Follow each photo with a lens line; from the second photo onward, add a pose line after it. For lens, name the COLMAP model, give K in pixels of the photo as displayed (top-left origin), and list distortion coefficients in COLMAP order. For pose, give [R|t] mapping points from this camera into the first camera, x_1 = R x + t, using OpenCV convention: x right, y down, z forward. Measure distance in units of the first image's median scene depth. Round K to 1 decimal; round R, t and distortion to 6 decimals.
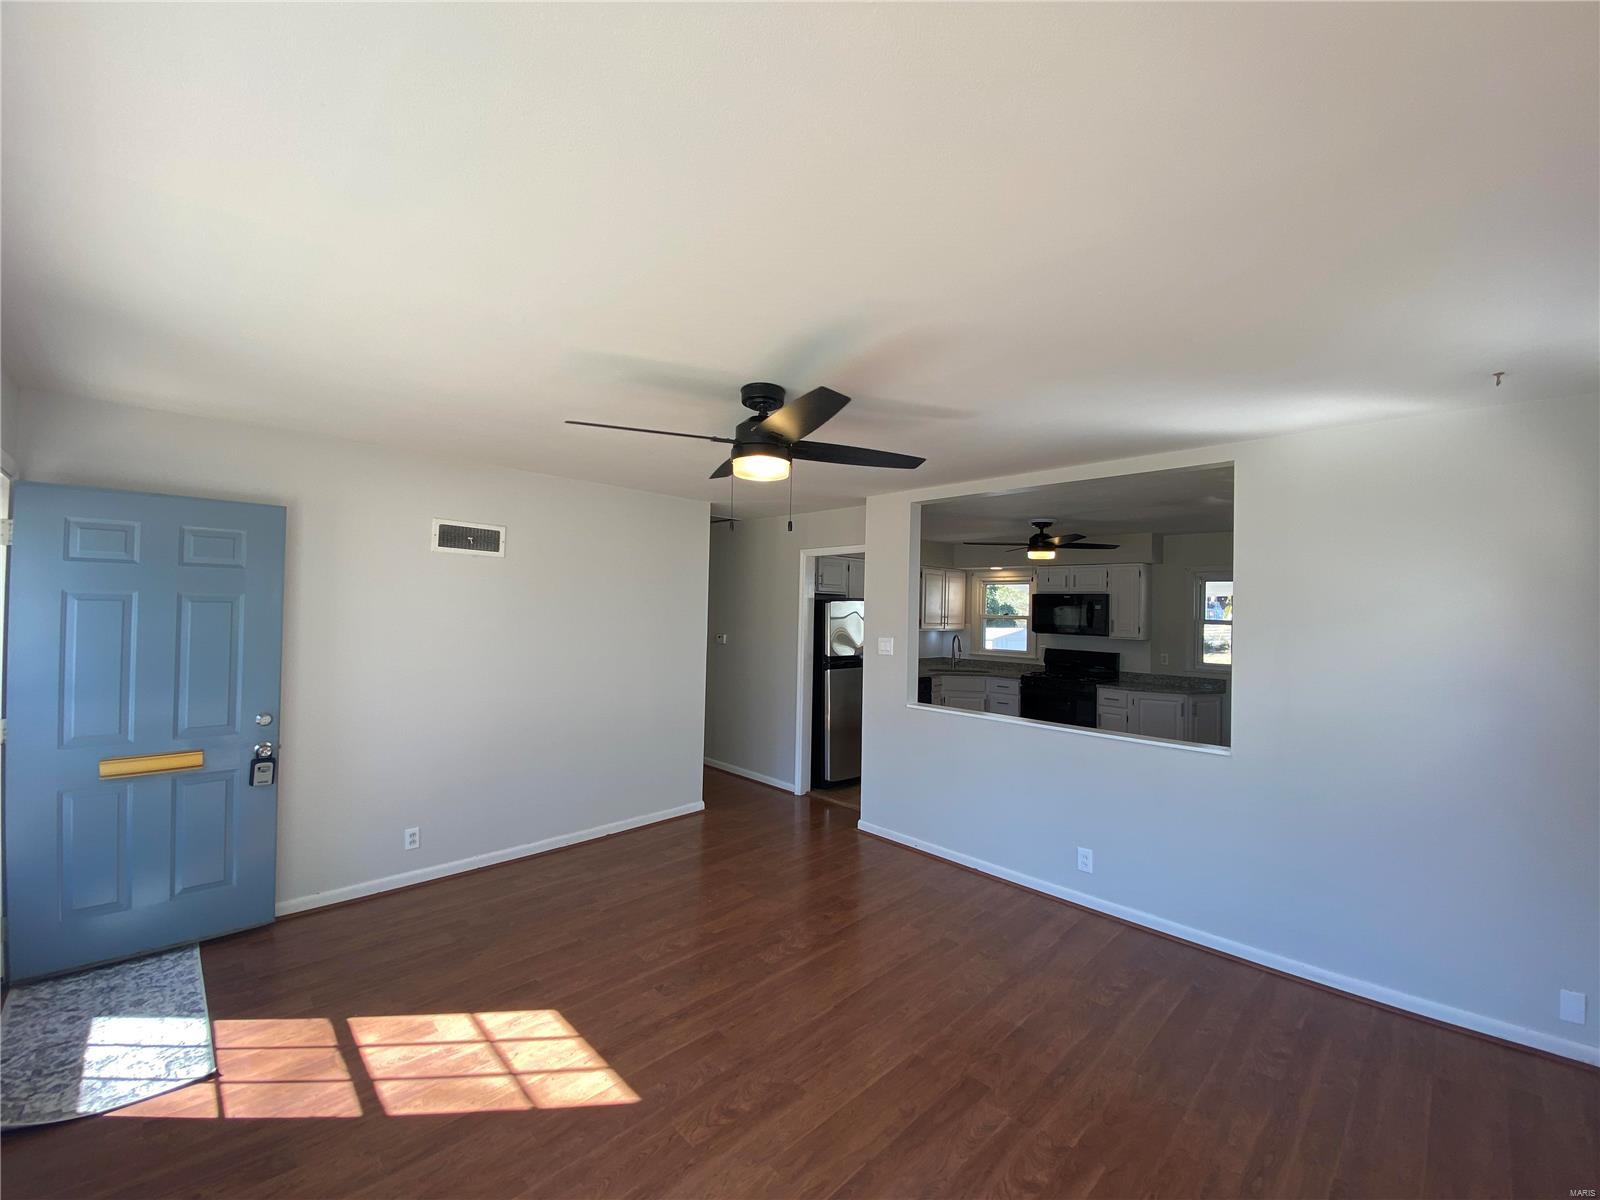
lens RADIAL K [[628.4, 0, 812.4], [0, 628.4, 594.8], [0, 0, 1]] dist [-0.000046, -0.000307]
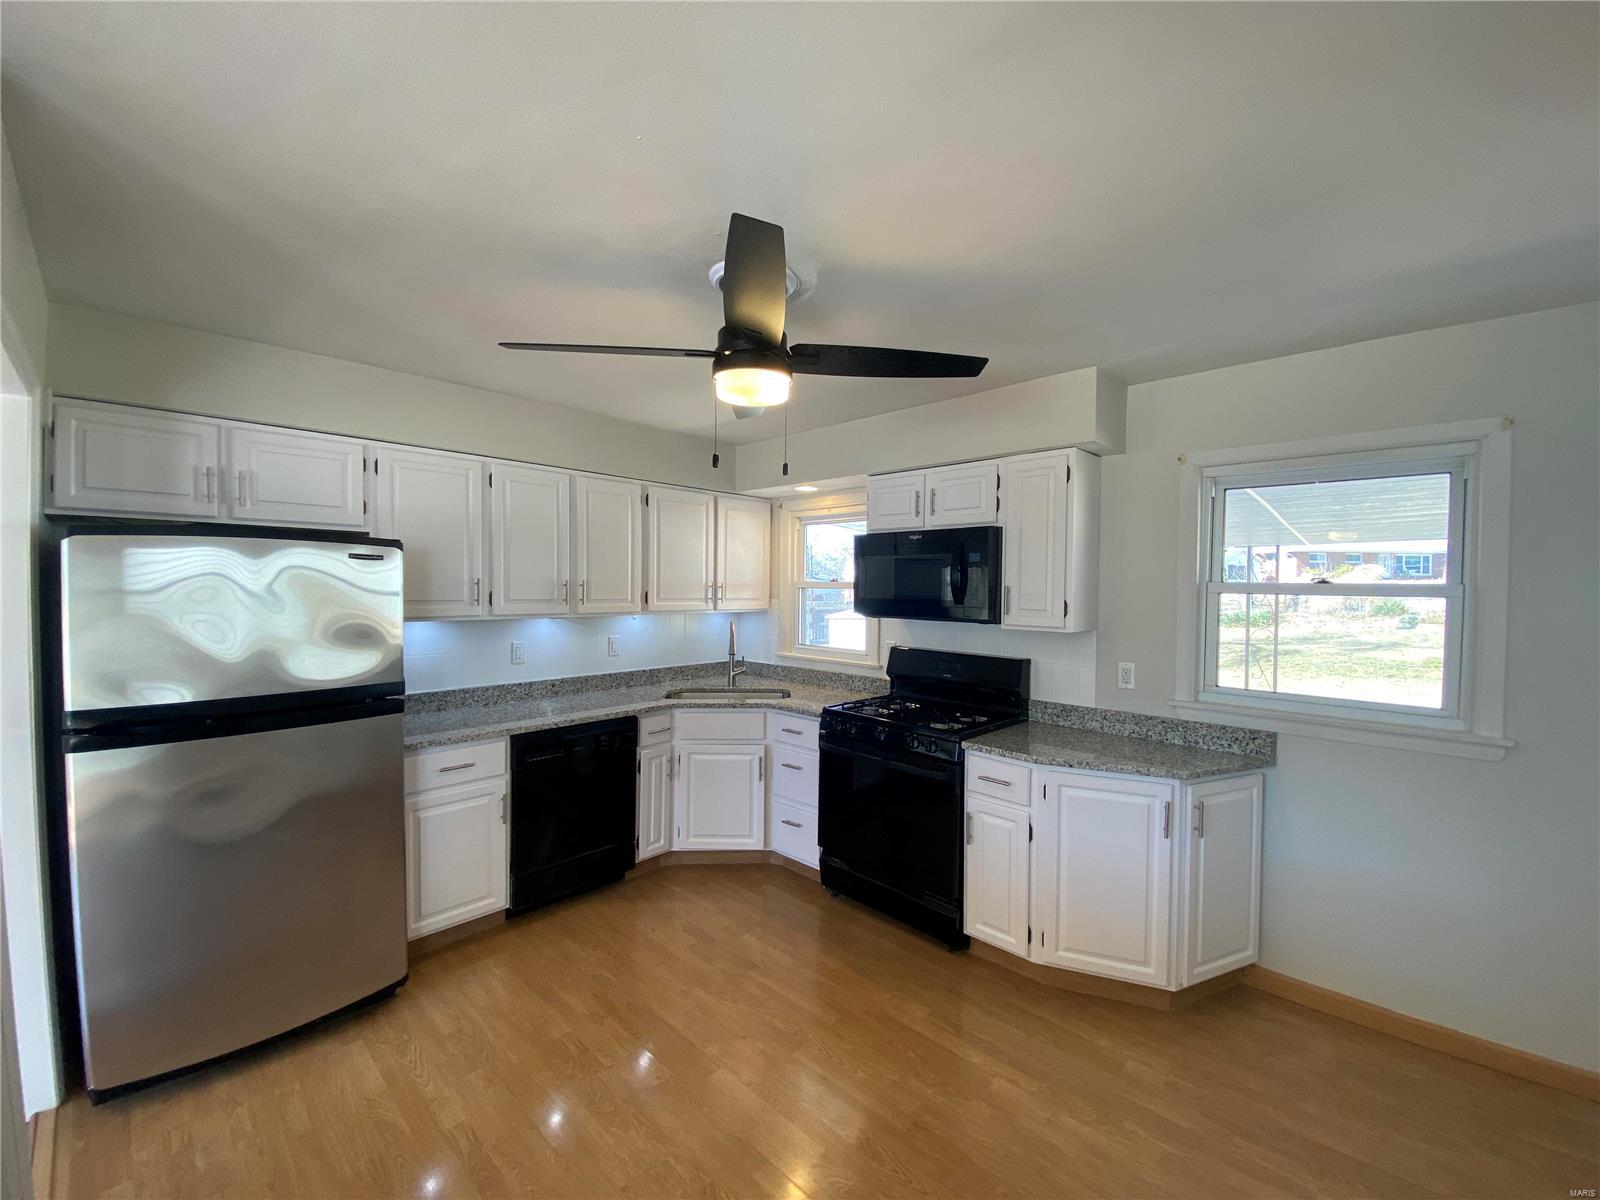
lens RADIAL K [[628.4, 0, 812.4], [0, 628.4, 594.8], [0, 0, 1]] dist [-0.000046, -0.000307]
pose [[0.999730, -0.010992, 0.020451, 0.338362], [0.010249, 0.999298, 0.036045, 0.029352], [-0.020833, -0.035826, 0.999141, 0.578930]]
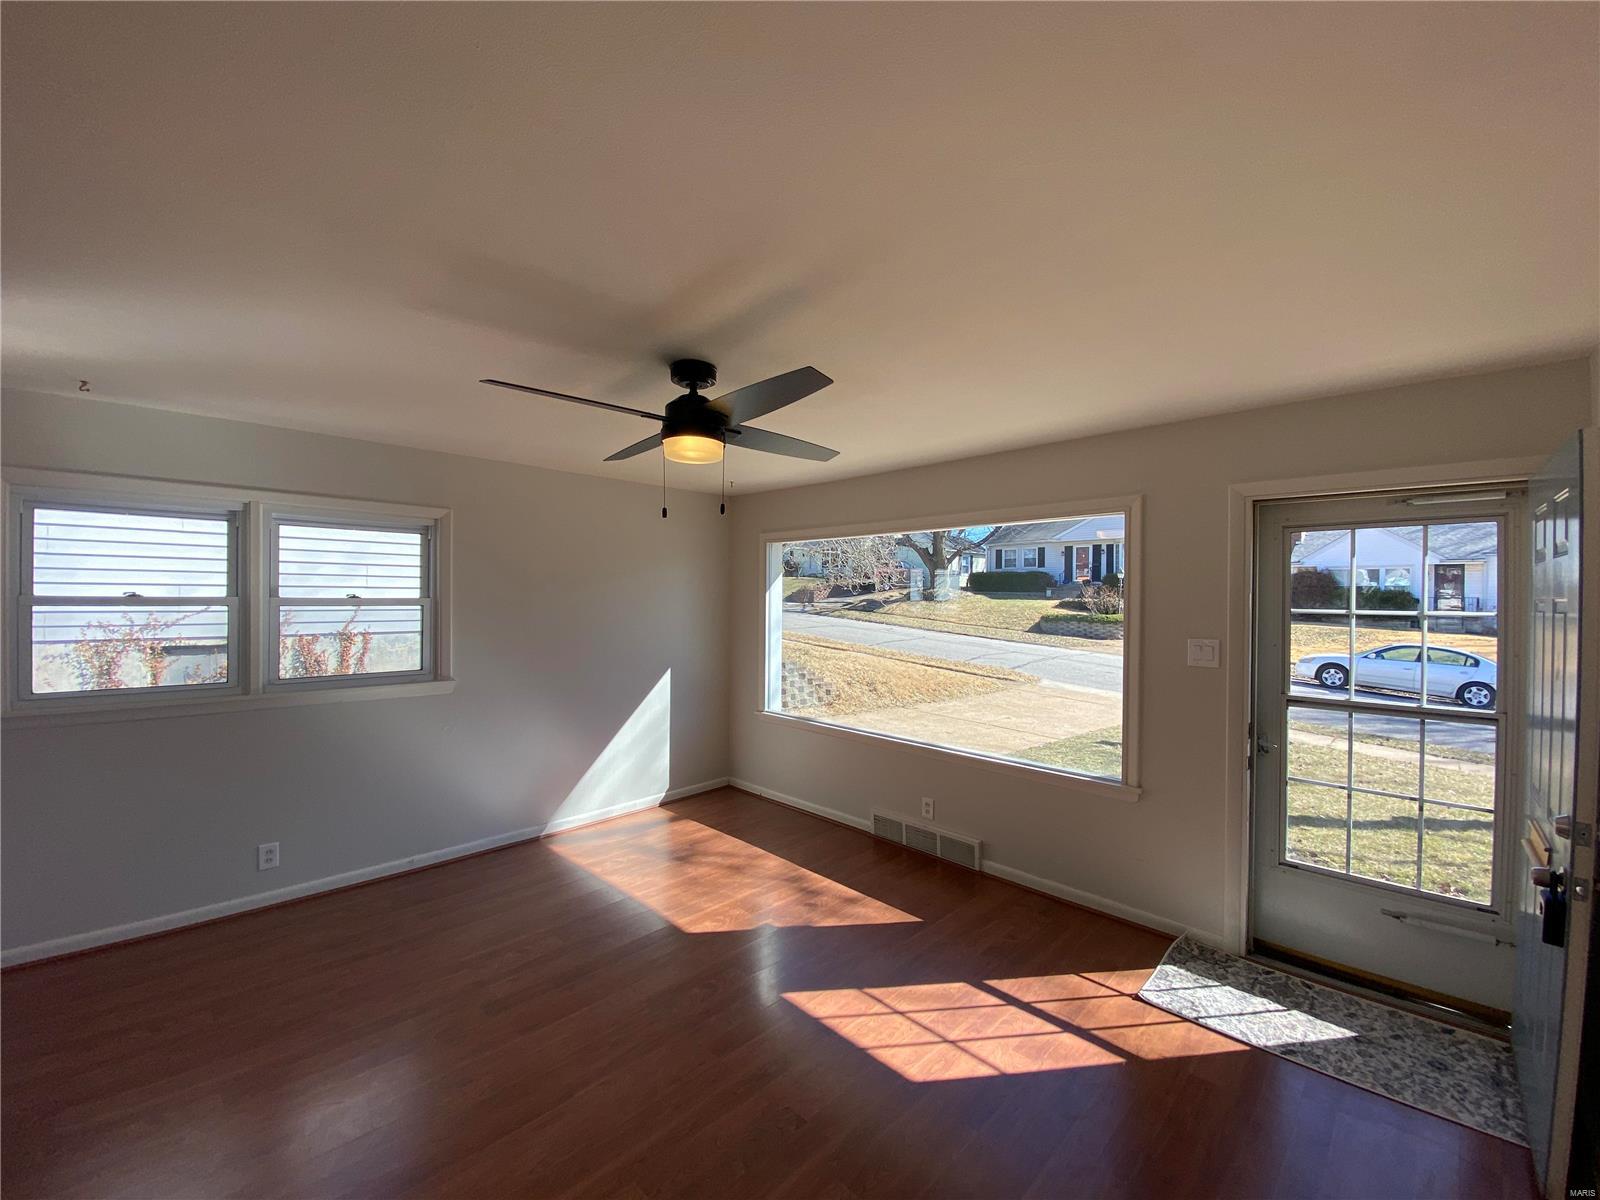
lens RADIAL K [[643.0, 0, 800.0], [0, 643.0, 600.0], [0, 0, 1]] dist [-0.000353, -0.000274]
pose [[-0.999358, -0.031094, 0.017816, -0.096542], [-0.031346, 0.999410, -0.014048, 0.014659], [-0.017369, -0.014597, -0.999743, 0.703786]]
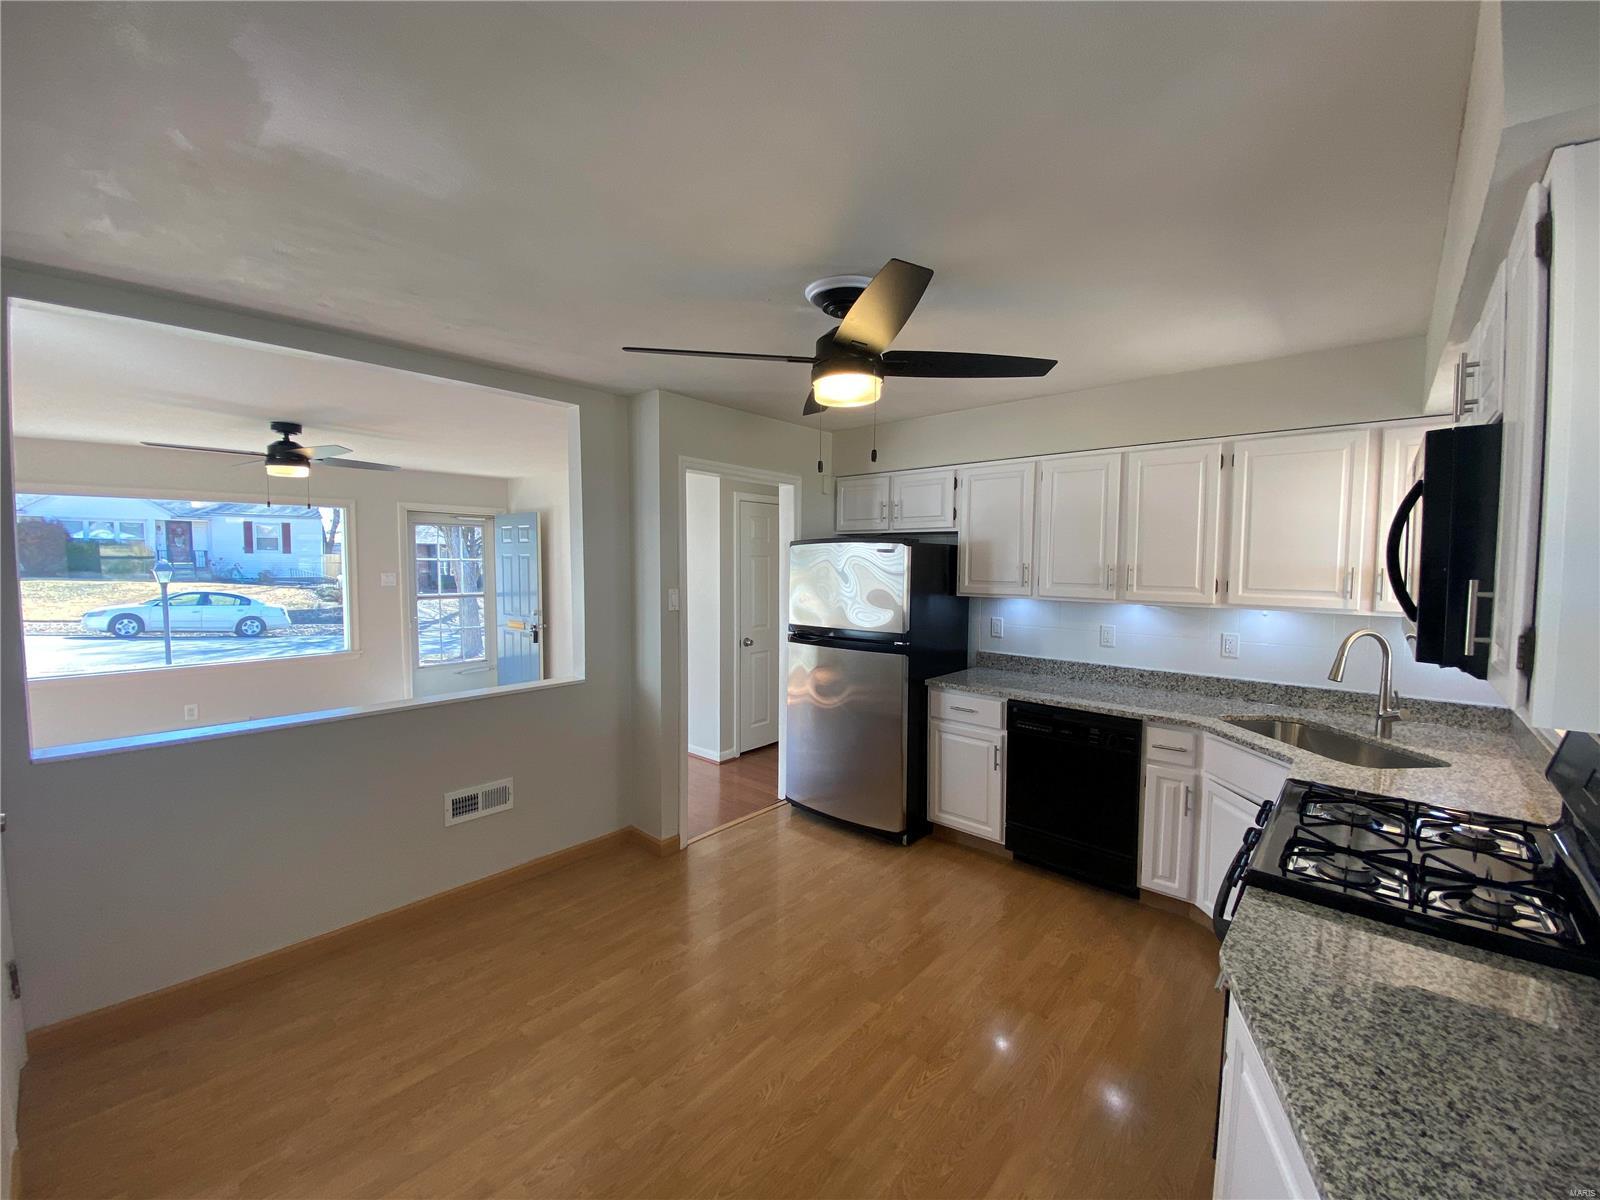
lens RADIAL K [[643.0, 0, 800.0], [0, 643.0, 600.0], [0, 0, 1]] dist [-0.000353, -0.000274]
pose [[0.034281, 0.041448, -0.998552, 0.648655], [0.014892, 0.999008, 0.041978, 0.036850], [0.999301, -0.016309, 0.033630, 0.835890]]
